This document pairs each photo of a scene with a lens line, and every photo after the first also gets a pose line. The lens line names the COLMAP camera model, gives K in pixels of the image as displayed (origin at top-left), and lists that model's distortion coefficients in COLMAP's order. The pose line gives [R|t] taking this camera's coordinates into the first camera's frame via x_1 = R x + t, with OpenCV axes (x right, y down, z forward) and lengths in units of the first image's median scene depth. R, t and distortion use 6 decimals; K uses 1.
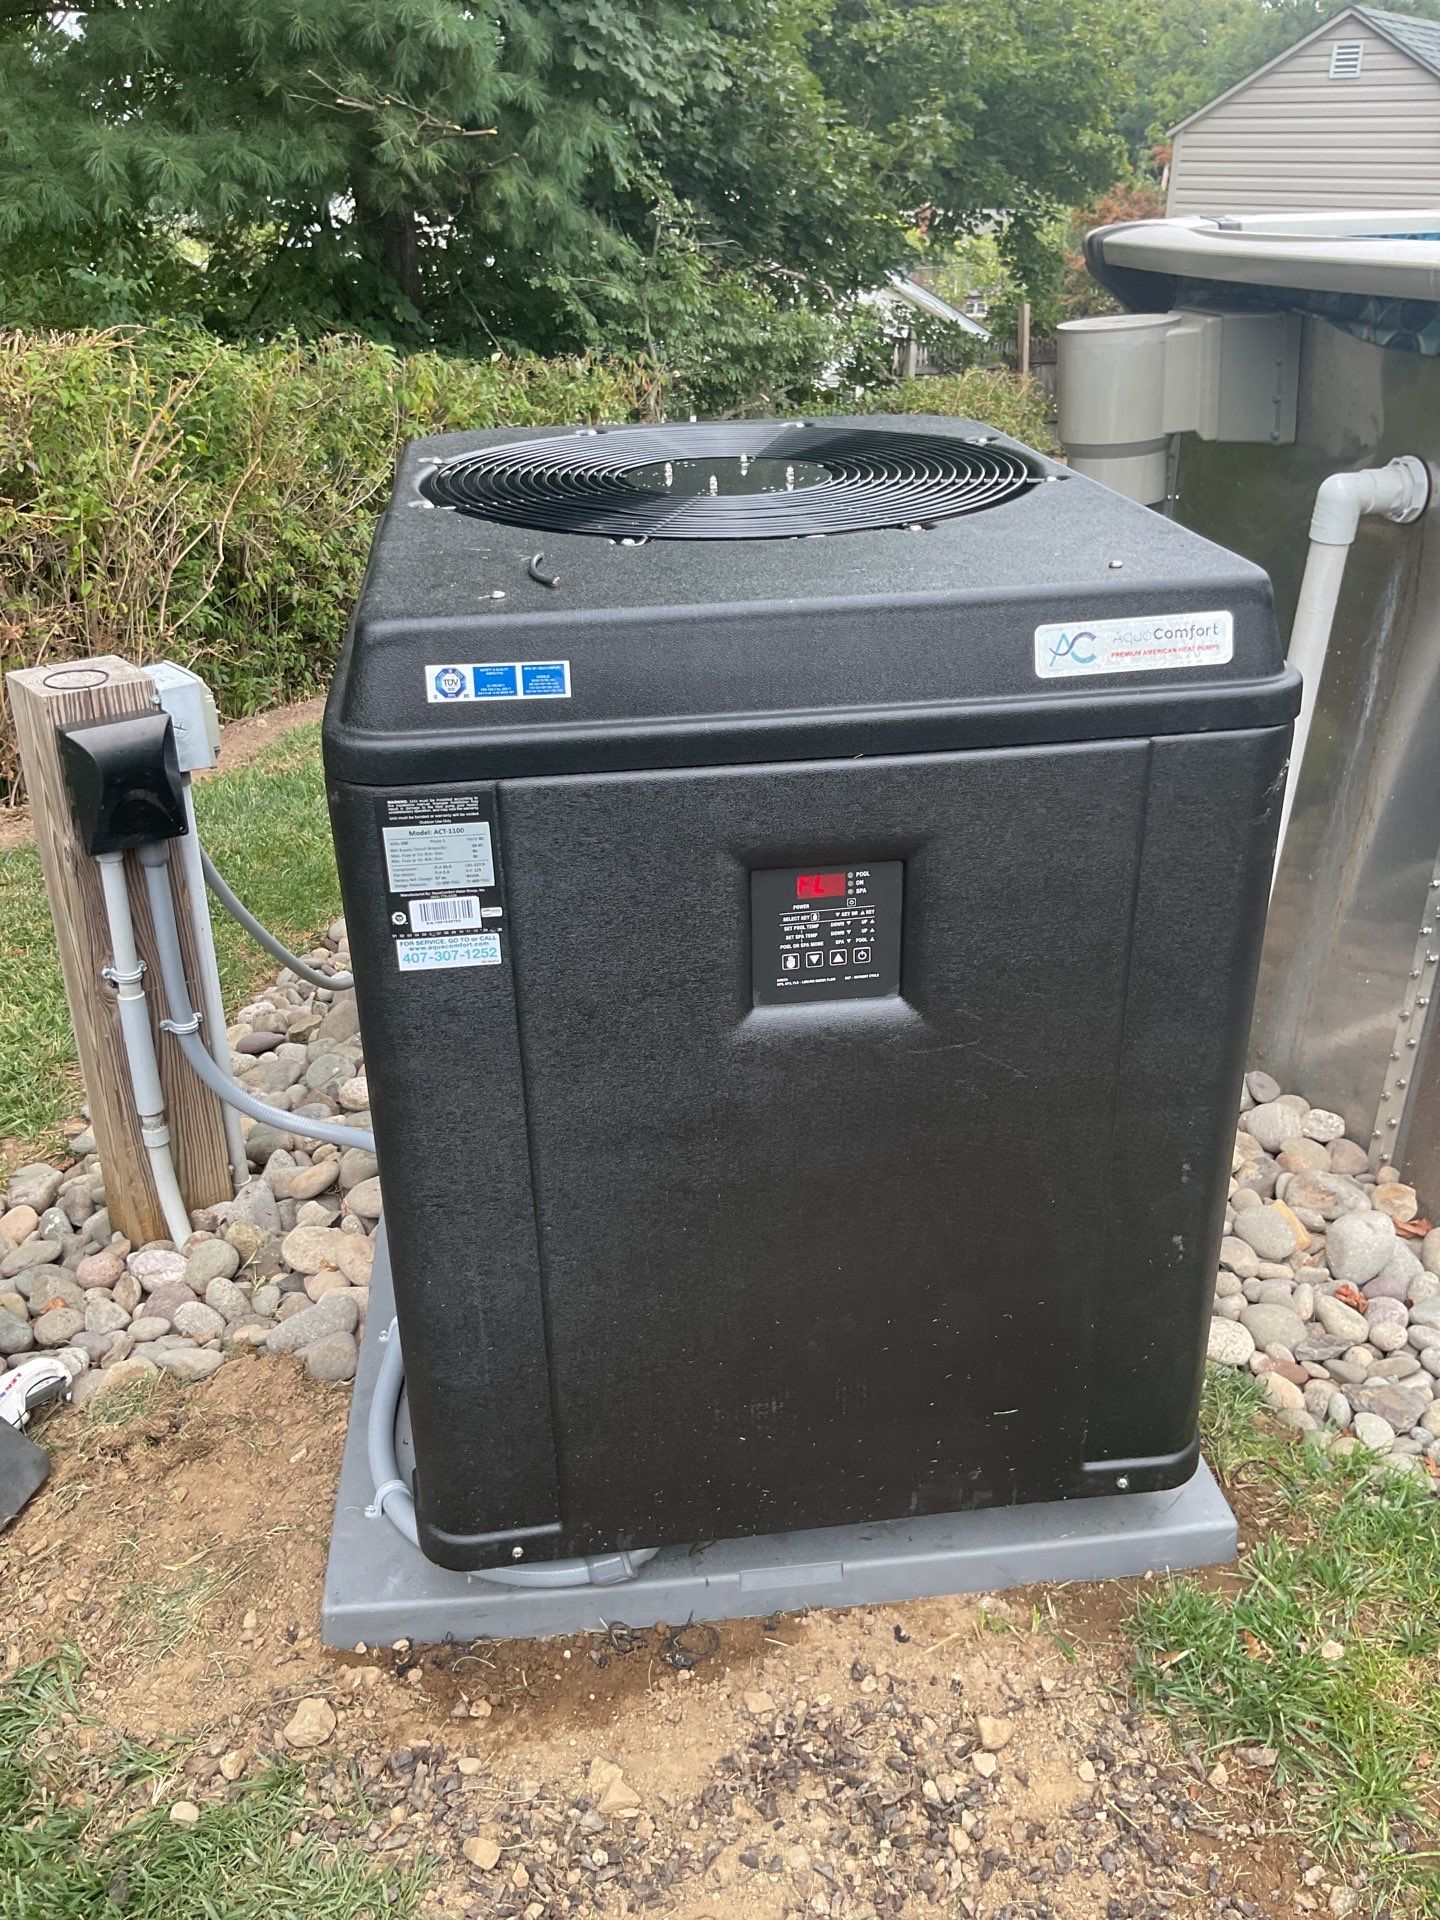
lens RADIAL K [[1692.2, 0, 720.0], [0, 1692.2, 960.0], [0, 0, 1]] dist [0.065187, -0.170210]
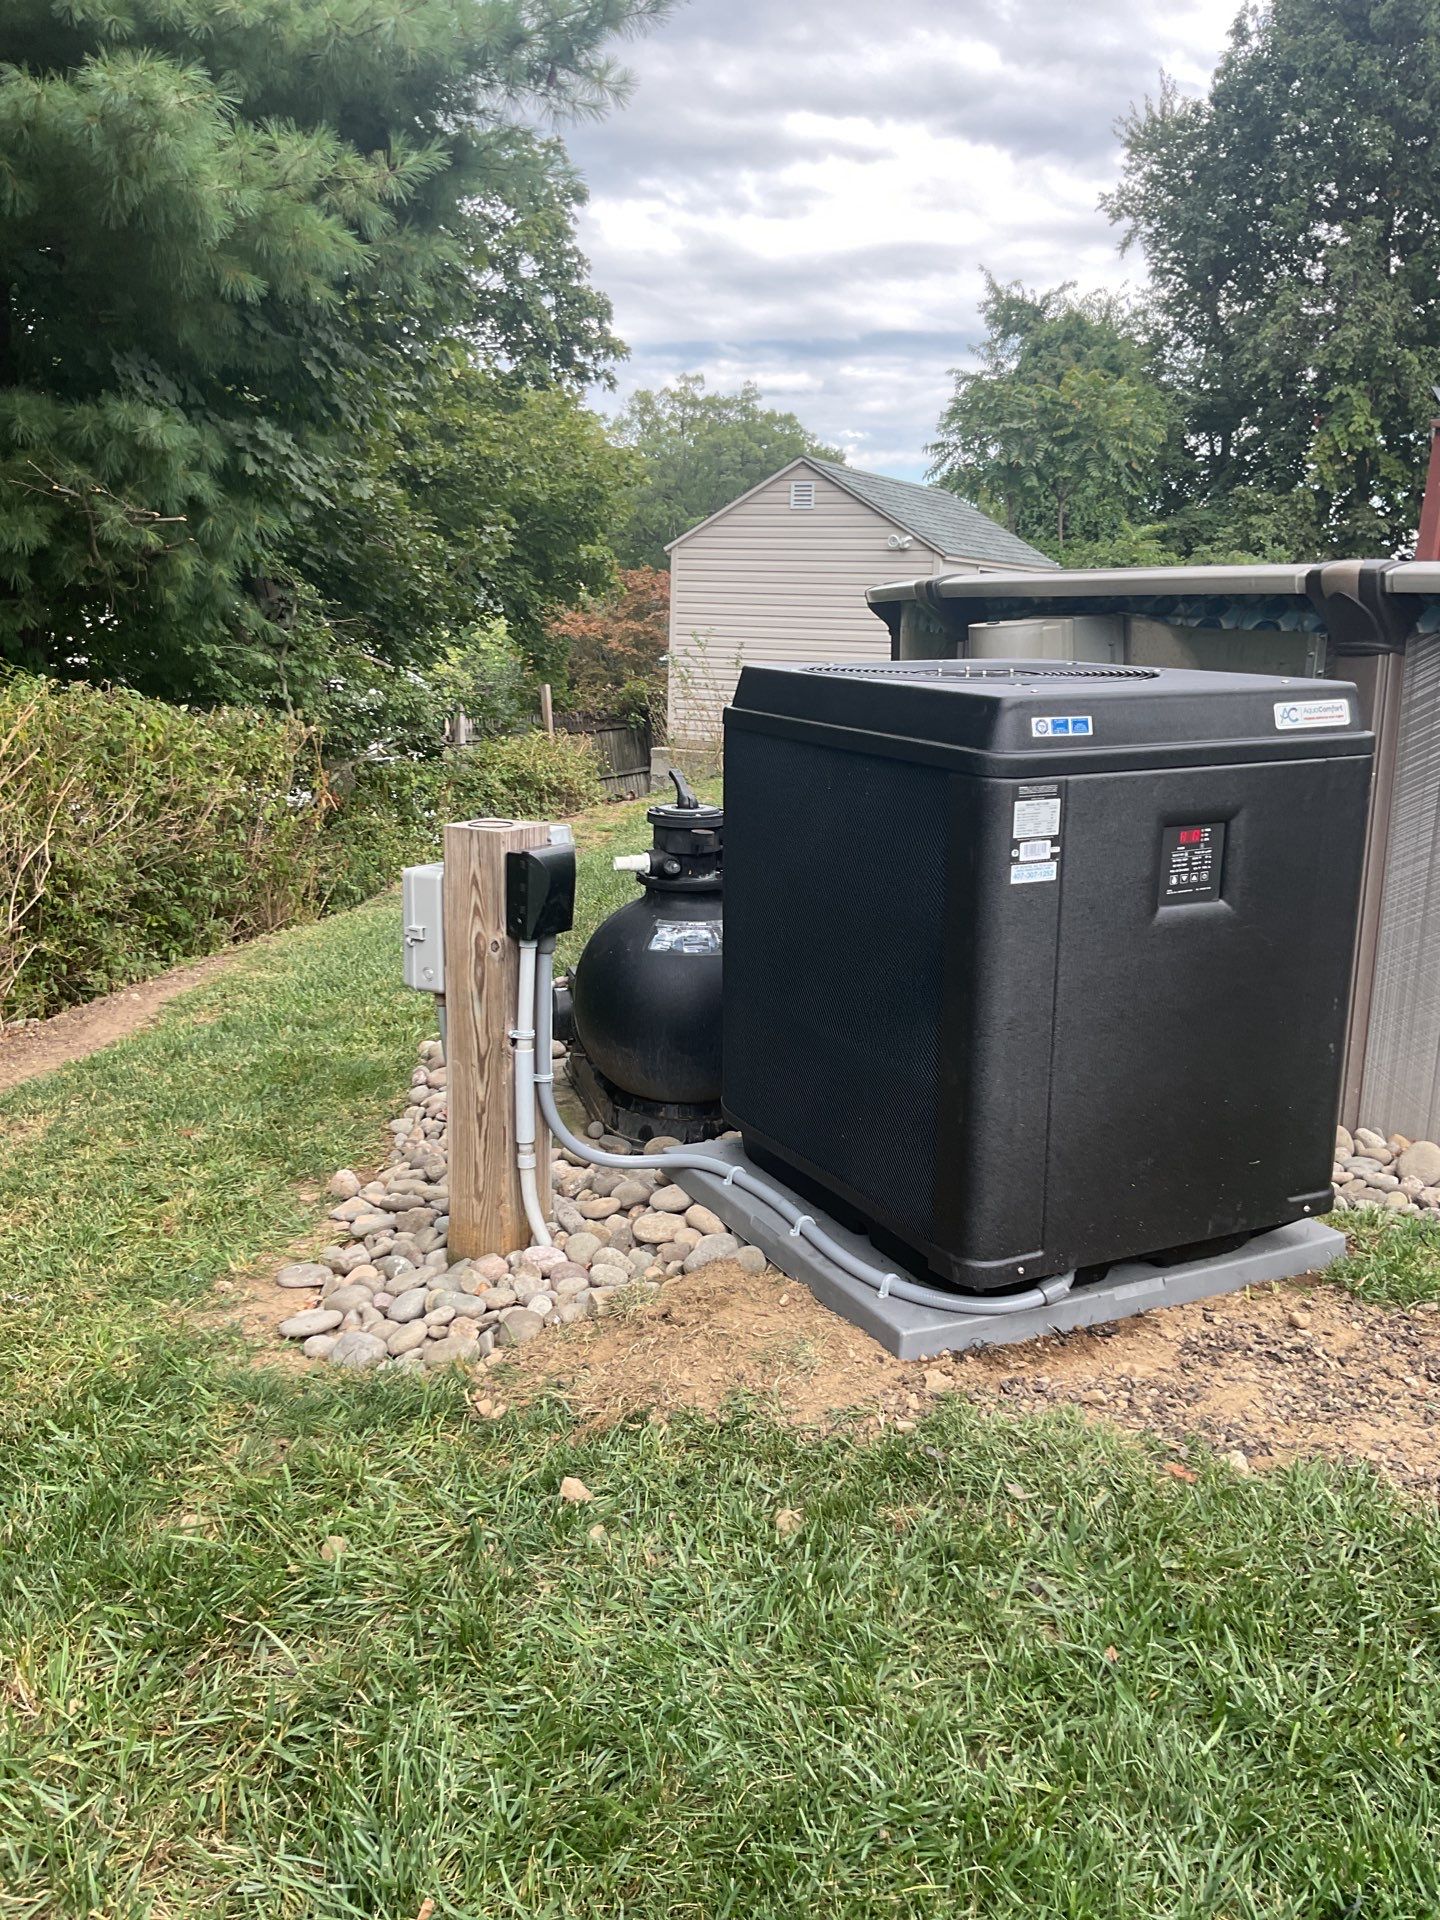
lens RADIAL K [[1692.2, 0, 720.0], [0, 1692.2, 960.0], [0, 0, 1]] dist [0.065187, -0.170210]
pose [[0.939649, -0.050214, 0.338436, -1.087155], [0.123368, 0.972355, -0.198255, 0.403443], [-0.319125, 0.228043, 0.919867, -0.564612]]
